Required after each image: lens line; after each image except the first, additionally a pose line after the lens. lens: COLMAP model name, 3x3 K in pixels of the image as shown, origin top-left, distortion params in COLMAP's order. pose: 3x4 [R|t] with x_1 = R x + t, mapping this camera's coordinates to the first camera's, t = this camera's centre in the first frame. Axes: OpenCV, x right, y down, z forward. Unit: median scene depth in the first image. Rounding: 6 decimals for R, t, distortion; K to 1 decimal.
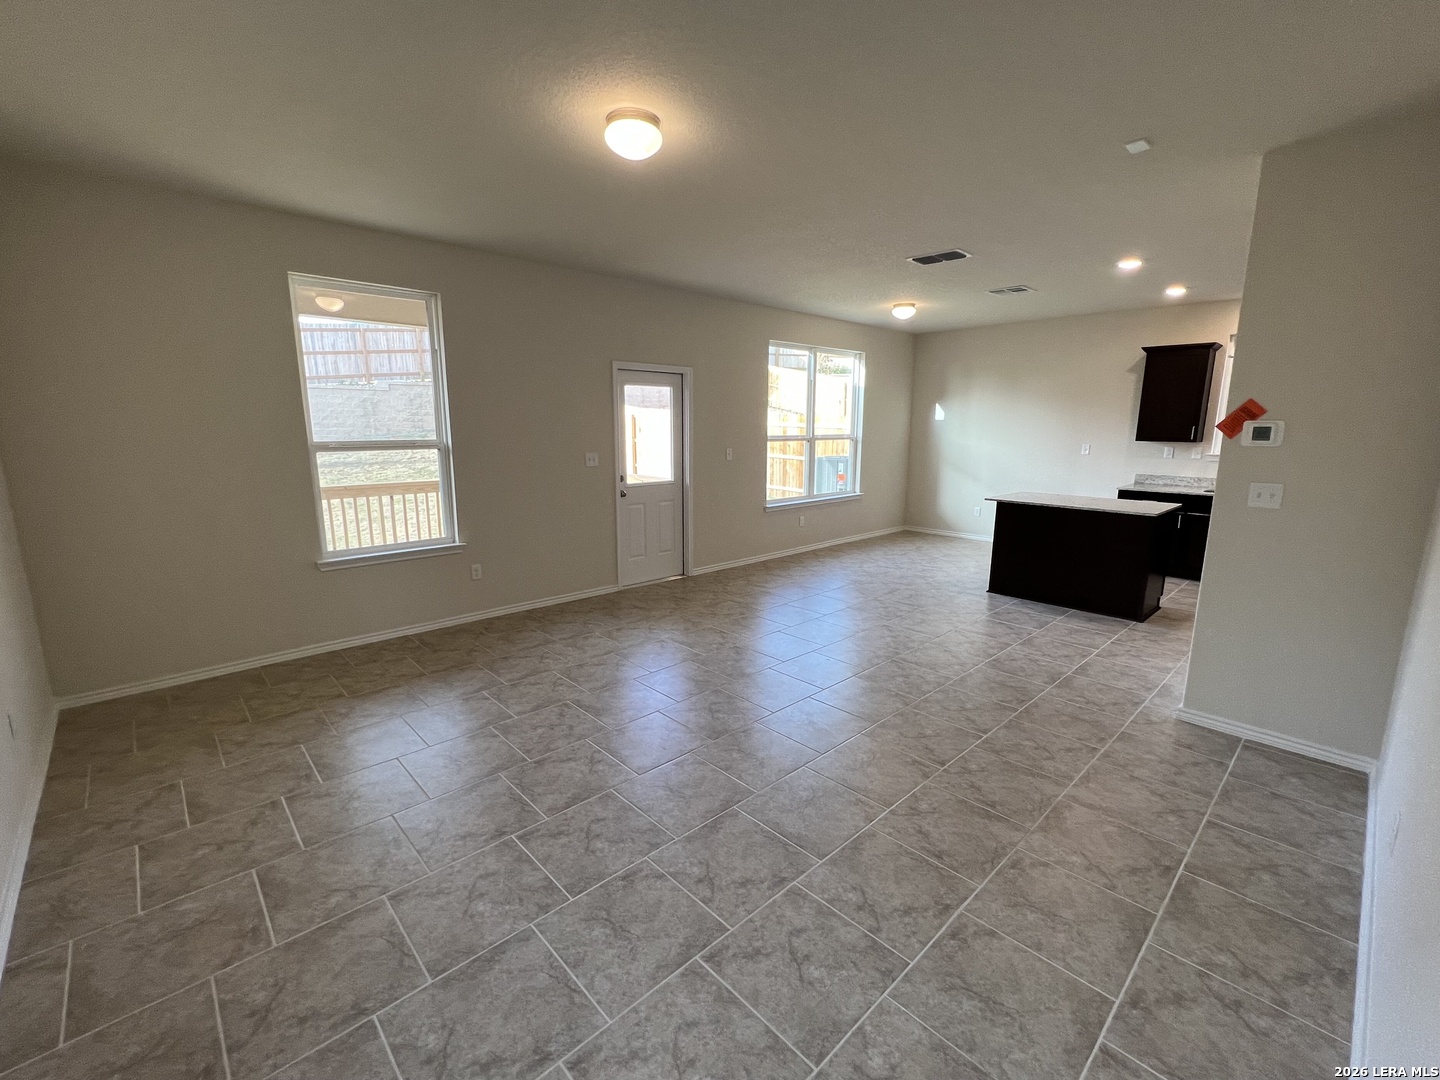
lens RADIAL K [[621.7, 0, 719.1], [0, 621.7, 543.3], [0, 0, 1]] dist [-0.001428, -0.000415]
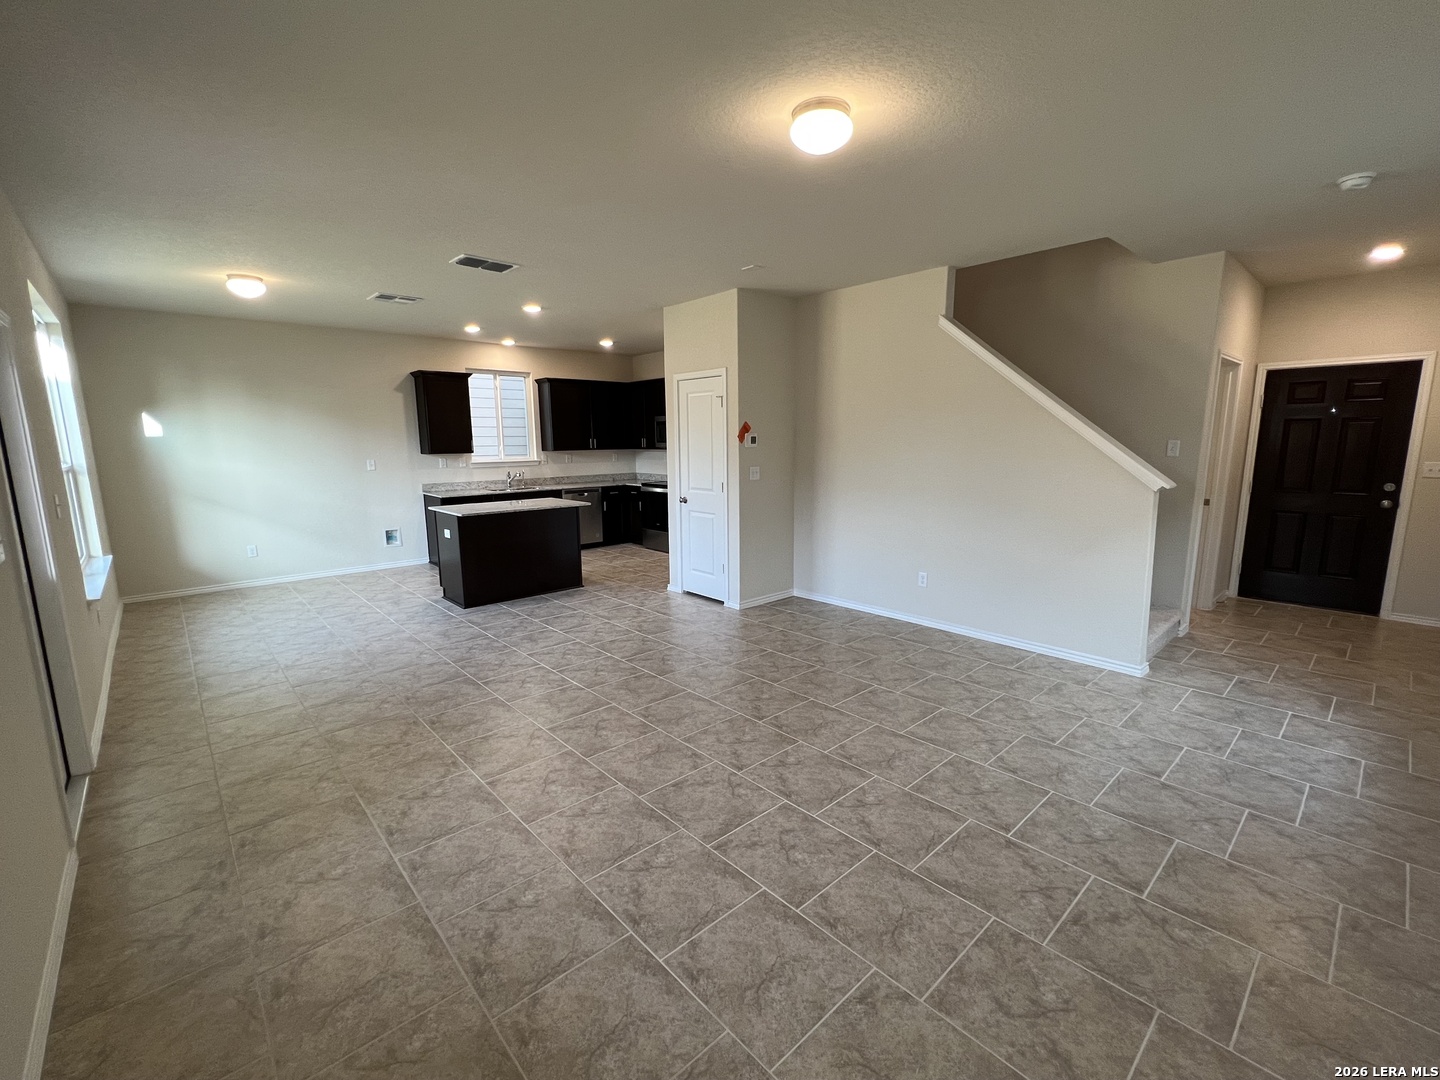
lens RADIAL K [[621.7, 0, 719.1], [0, 621.7, 543.3], [0, 0, 1]] dist [-0.001428, -0.000415]
pose [[0.019177, -0.171907, 0.984927, -0.625162], [0.201509, 0.965557, 0.164603, -0.126199], [-0.979299, 0.195315, 0.053157, 0.652279]]
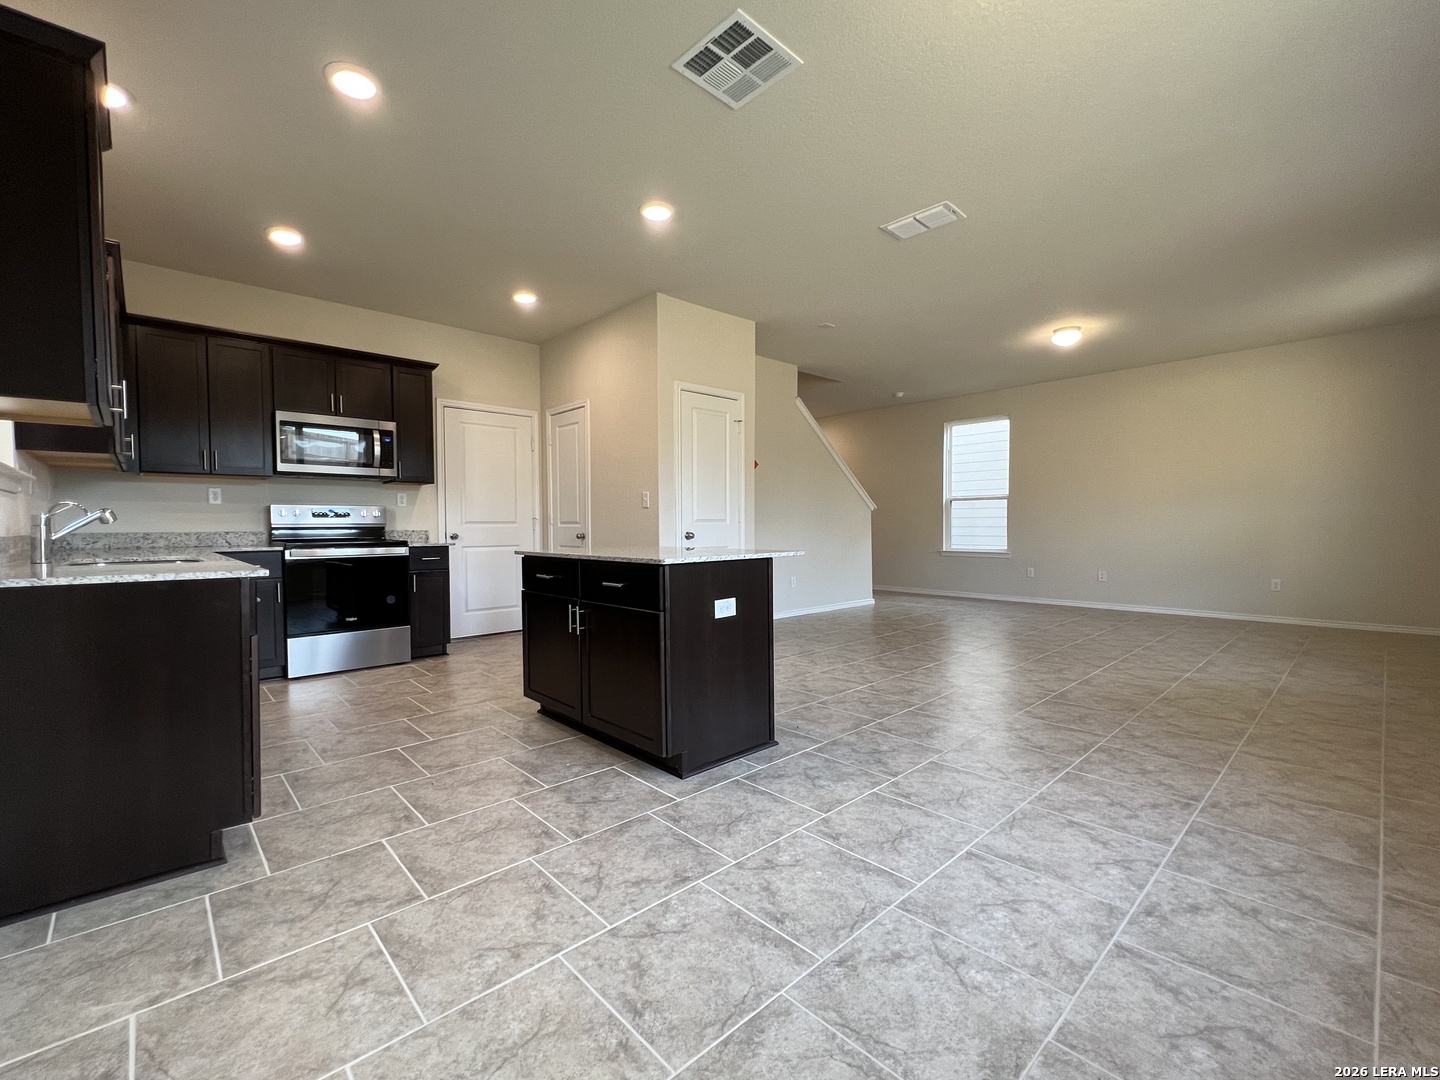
lens RADIAL K [[621.7, 0, 719.1], [0, 621.7, 543.3], [0, 0, 1]] dist [-0.001428, -0.000415]
pose [[-0.999978, 0.001598, 0.006371, 0.580303], [0.002970, 0.975123, 0.221643, -0.232023], [-0.005858, 0.221657, -0.975107, 1.774810]]
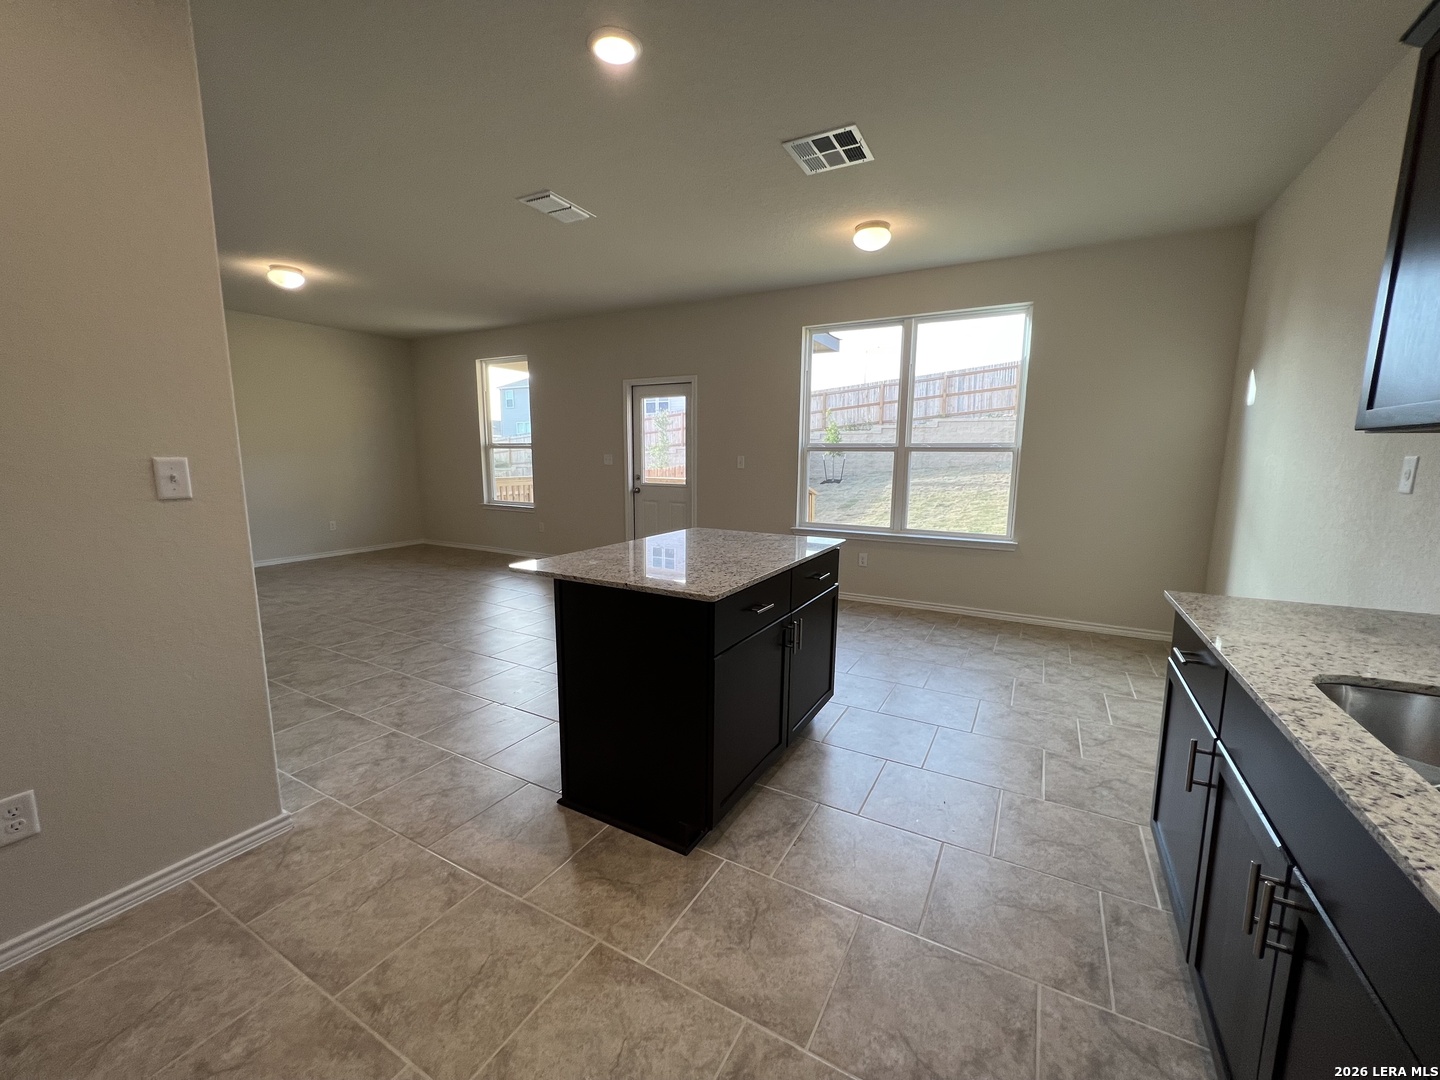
lens RADIAL K [[578.7, 0, 719.9], [0, 578.7, 542.4], [0, 0, 1]] dist [-0.001258, 0.000031]
pose [[0.299160, 0.143206, -0.943396, 1.144649], [-0.189113, 0.977961, 0.088483, -0.133057], [0.935275, 0.151938, 0.319648, 0.978976]]
